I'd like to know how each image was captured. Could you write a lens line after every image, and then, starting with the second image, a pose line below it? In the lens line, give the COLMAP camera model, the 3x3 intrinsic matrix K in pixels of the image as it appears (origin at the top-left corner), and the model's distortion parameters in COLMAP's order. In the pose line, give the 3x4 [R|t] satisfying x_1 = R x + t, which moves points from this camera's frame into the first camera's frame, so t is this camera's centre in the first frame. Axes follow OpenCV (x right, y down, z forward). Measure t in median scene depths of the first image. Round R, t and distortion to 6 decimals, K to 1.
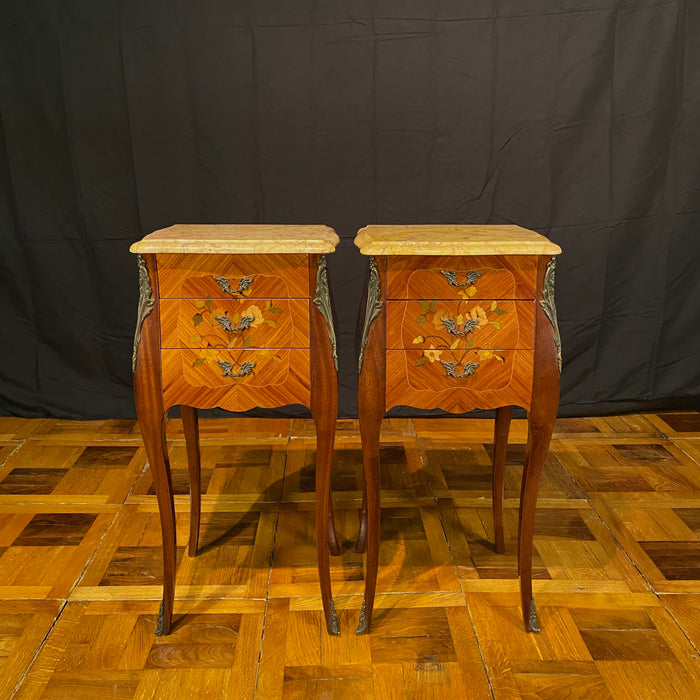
lens RADIAL K [[716.4, 0, 352.7], [0, 716.4, 342.6], [0, 0, 1]] dist [0.017451, 0.000000]
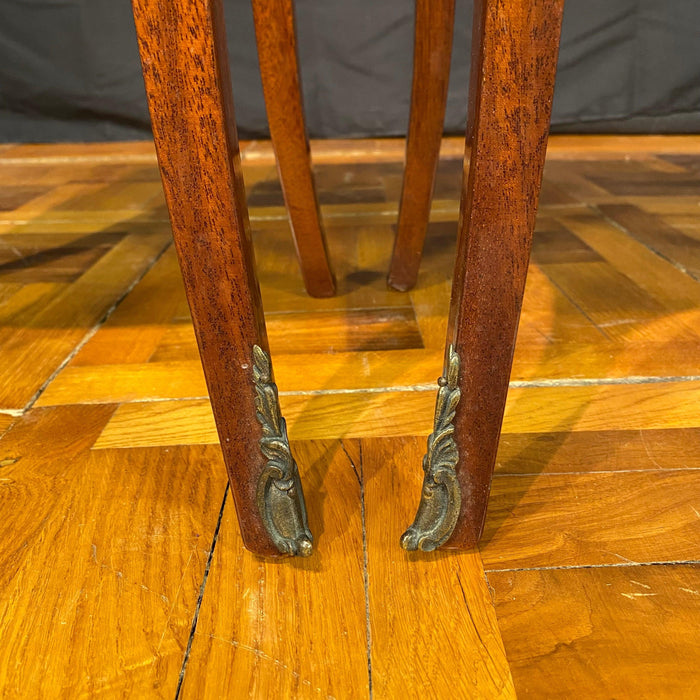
lens RADIAL K [[716.4, 0, 362.1], [0, 716.4, 351.0], [0, 0, 1]] dist [0.017451, 0.000000]
pose [[0.999785, -0.012370, -0.016652, -0.002705], [0.014465, 0.991115, 0.132216, 0.332911], [0.014869, -0.132429, 0.991081, 0.831003]]
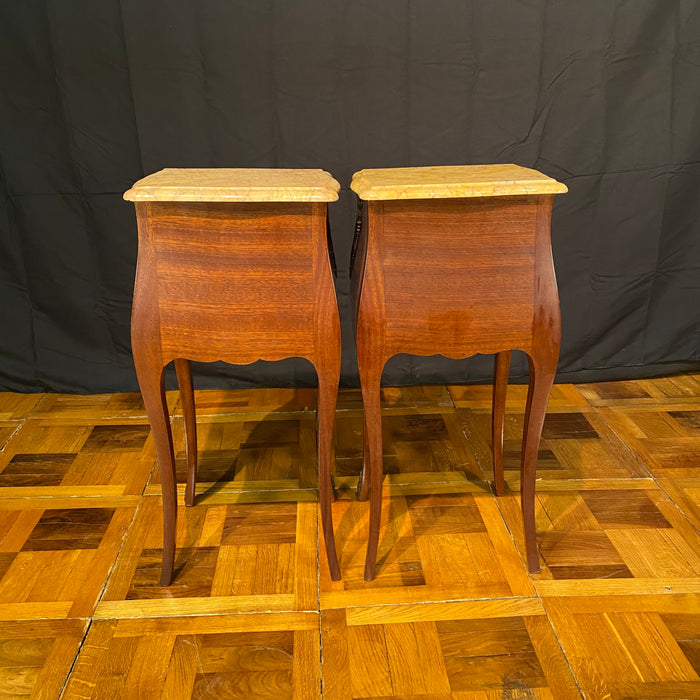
lens RADIAL K [[716.4, 0, 357.2], [0, 716.4, 343.2], [0, 0, 1]] dist [0.017451, 0.000000]
pose [[0.999518, -0.017173, 0.025867, -0.097553], [0.014955, 0.996386, 0.083612, -0.047985], [-0.027209, -0.083184, 0.996163, 0.158512]]
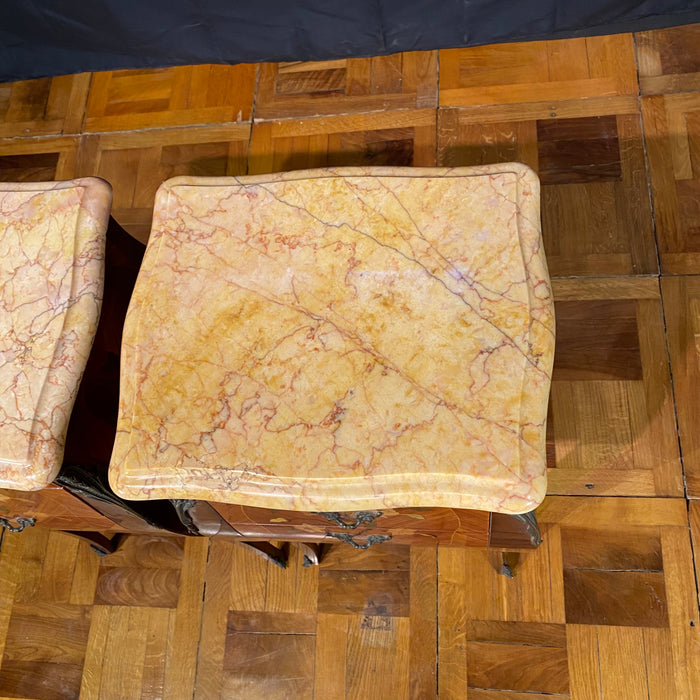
lens RADIAL K [[716.4, 0, 346.7], [0, 716.4, 353.2], [0, 0, 1]] dist [0.017451, 0.000000]
pose [[0.982600, 0.011110, -0.185404, 0.221812], [0.144402, 0.582113, 0.800183, -0.467262], [0.116816, -0.813032, 0.570379, 0.706560]]
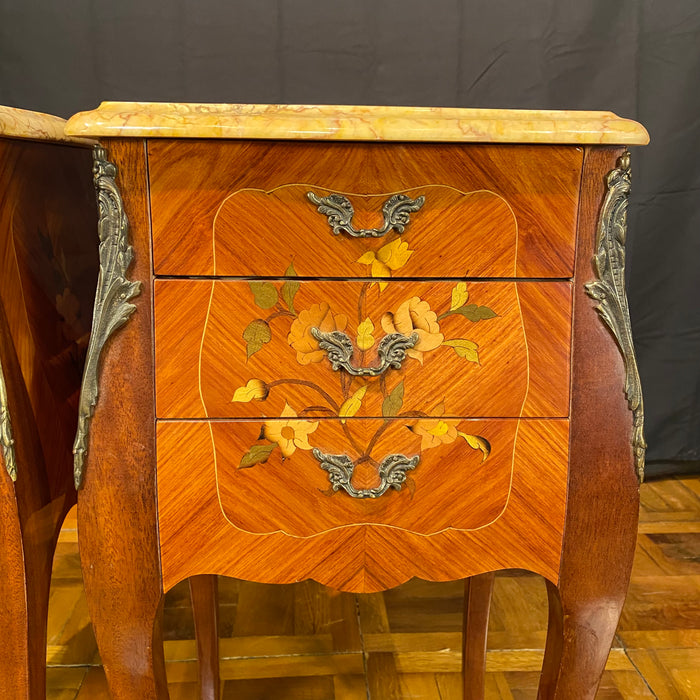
lens RADIAL K [[716.4, 0, 357.6], [0, 716.4, 344.5], [0, 0, 1]] dist [0.017451, 0.000000]
pose [[0.999123, 0.001326, 0.041853, 0.117036], [0.000099, 0.999421, -0.034018, -0.013426], [-0.041874, 0.033992, 0.998545, 0.575613]]
